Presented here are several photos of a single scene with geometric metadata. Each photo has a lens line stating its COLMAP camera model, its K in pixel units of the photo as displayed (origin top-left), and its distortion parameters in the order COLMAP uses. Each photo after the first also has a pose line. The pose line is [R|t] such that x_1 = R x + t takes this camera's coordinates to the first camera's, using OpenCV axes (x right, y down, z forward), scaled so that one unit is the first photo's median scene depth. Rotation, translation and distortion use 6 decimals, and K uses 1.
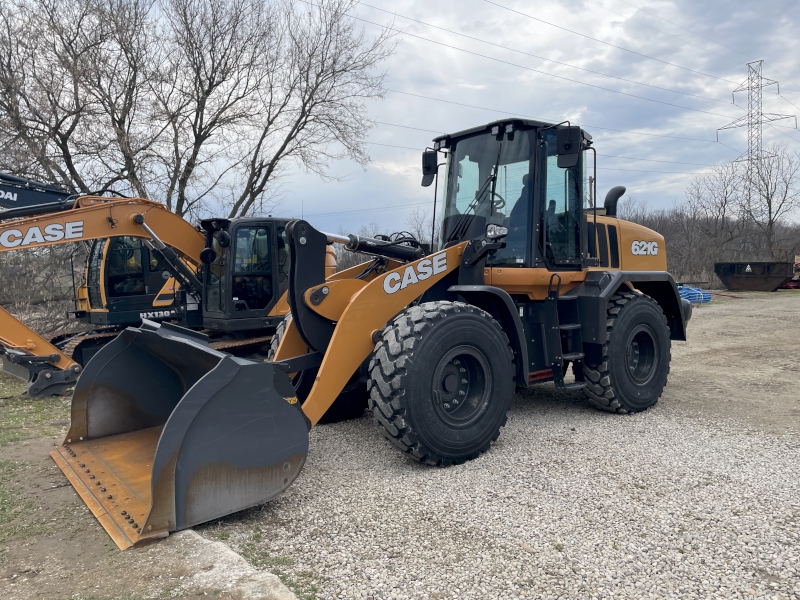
lens RADIAL K [[600.6, 0, 400.0], [0, 600.6, 300.0], [0, 0, 1]] dist [0.038294, -0.003617]
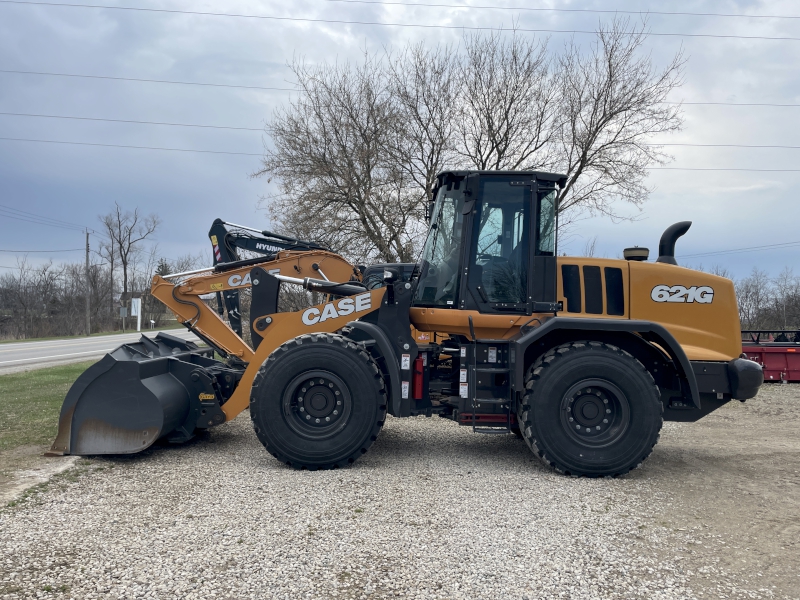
lens RADIAL K [[600.6, 0, 400.0], [0, 600.6, 300.0], [0, 0, 1]] dist [0.038294, -0.003617]
pose [[0.781888, 0.023565, -0.622973, 0.776248], [-0.068362, 0.996500, -0.048107, -0.013150], [0.619659, 0.080202, 0.780762, 0.126342]]
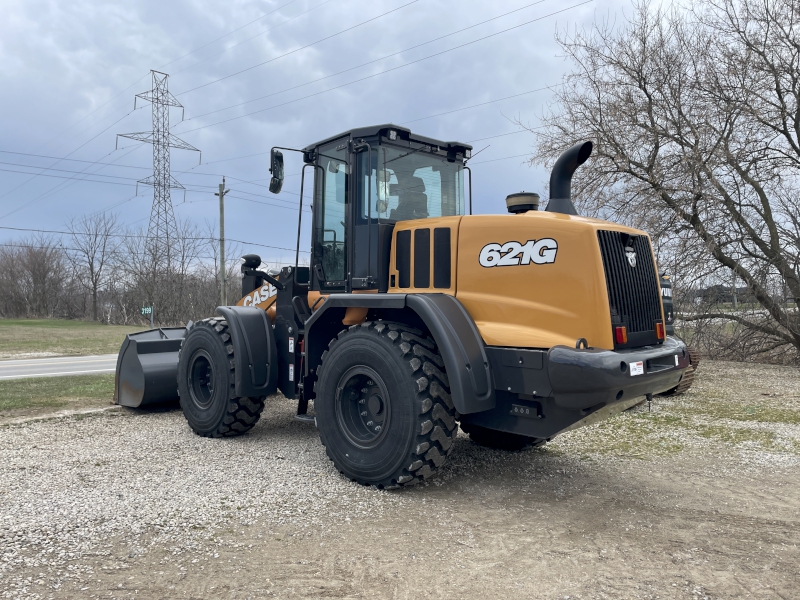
lens RADIAL K [[600.6, 0, 400.0], [0, 600.6, 300.0], [0, 0, 1]] dist [0.038294, -0.003617]
pose [[0.117049, 0.008508, -0.993090, 1.213312], [-0.040592, 0.999169, 0.003776, -0.047760], [0.992296, 0.039869, 0.117297, 1.023748]]
